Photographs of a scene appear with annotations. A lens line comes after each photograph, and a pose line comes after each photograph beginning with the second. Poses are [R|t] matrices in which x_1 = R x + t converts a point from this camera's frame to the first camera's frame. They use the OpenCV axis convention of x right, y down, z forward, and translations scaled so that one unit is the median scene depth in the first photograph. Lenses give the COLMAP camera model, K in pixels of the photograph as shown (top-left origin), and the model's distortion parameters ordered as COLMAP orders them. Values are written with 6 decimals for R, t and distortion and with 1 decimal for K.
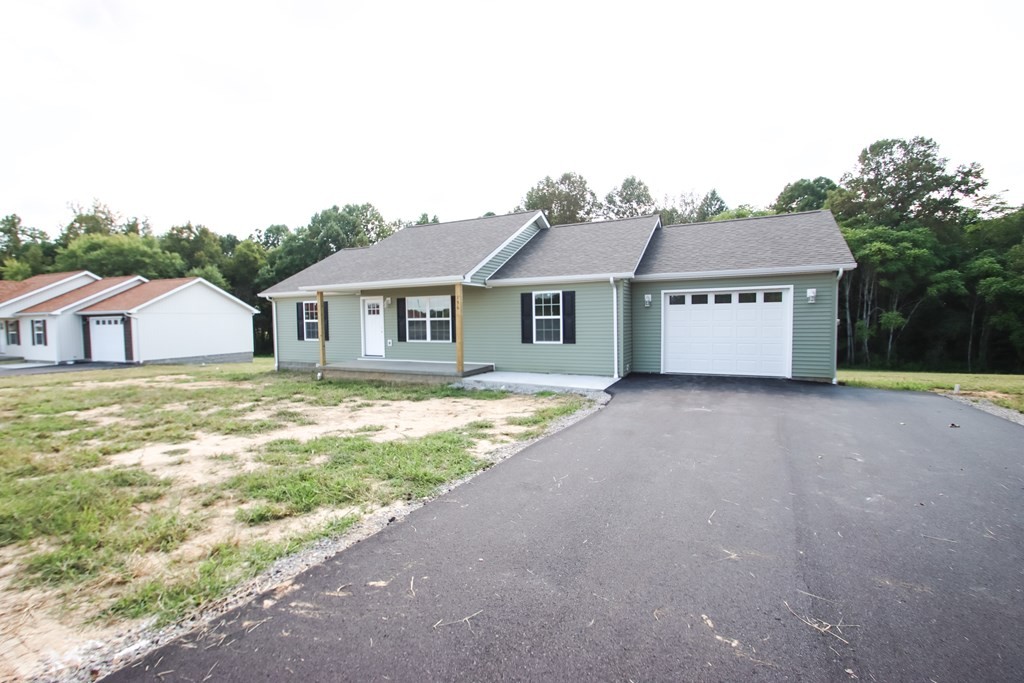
lens RADIAL K [[517.1, 0, 479.8], [0, 517.1, 353.8], [0, 0, 1]] dist [0.001293, -0.000881]
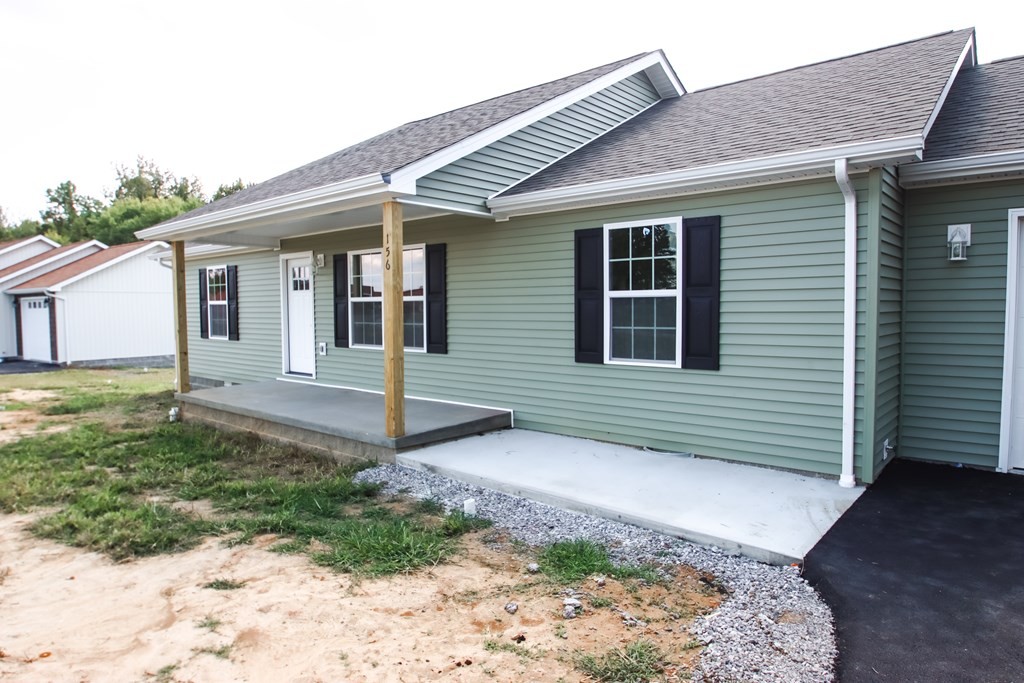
lens RADIAL K [[634.2, 0, 490.7], [0, 634.2, 346.5], [0, 0, 1]] dist [-0.028528, 0.000018]
pose [[0.972169, 0.023505, -0.233097, 0.115615], [-0.024735, 0.999691, -0.002357, -0.026356], [0.232970, 0.008057, 0.972451, 0.478267]]
